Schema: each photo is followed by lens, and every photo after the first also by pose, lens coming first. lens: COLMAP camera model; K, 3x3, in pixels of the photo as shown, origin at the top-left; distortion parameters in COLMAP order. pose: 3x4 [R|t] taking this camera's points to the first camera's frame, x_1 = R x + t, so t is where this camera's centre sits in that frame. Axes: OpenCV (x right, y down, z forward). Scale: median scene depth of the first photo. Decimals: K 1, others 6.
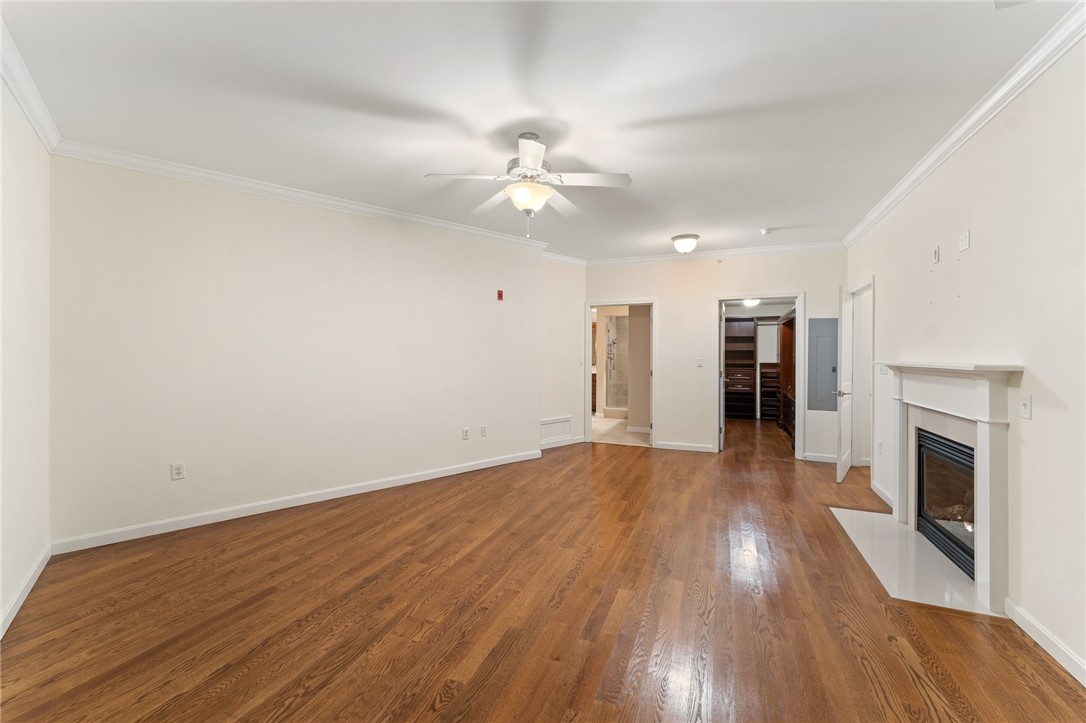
lens RADIAL K [[433.6, 0, 544.6], [0, 433.6, 356.3], [0, 0, 1]] dist [-0.000224, 0.000065]
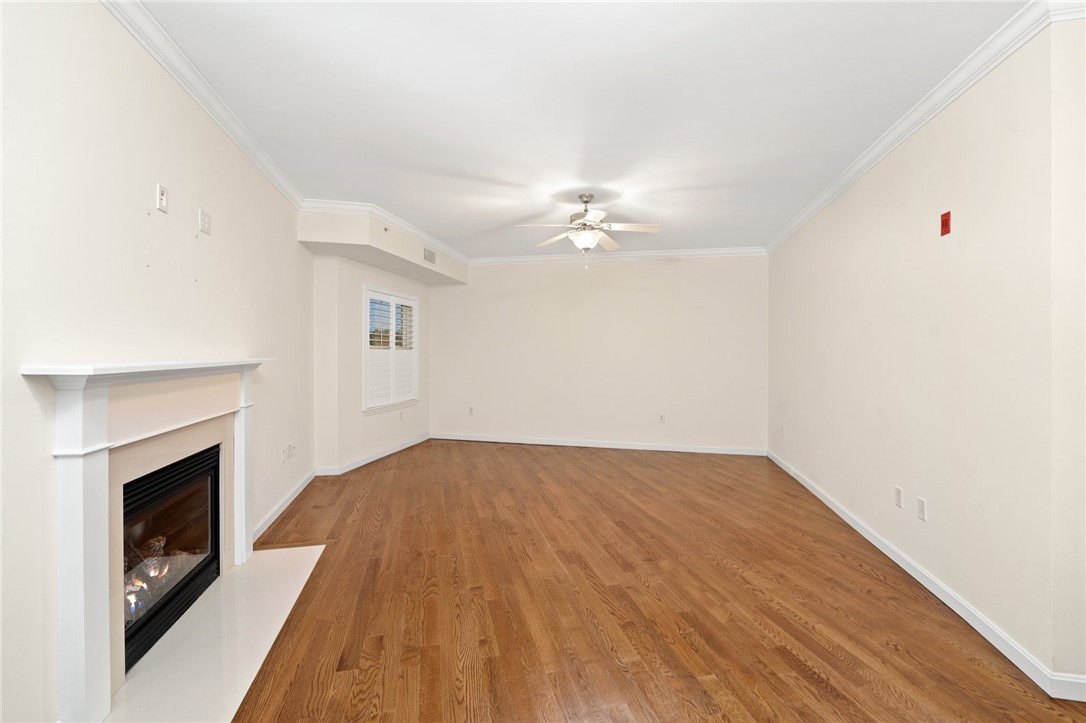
lens RADIAL K [[433.6, 0, 544.6], [0, 433.6, 356.3], [0, 0, 1]] dist [-0.000224, 0.000065]
pose [[-0.795138, -0.001235, -0.606428, 0.853301], [-0.012644, 0.999814, 0.014543, -0.009202], [0.606297, 0.019231, -0.795006, 1.905323]]
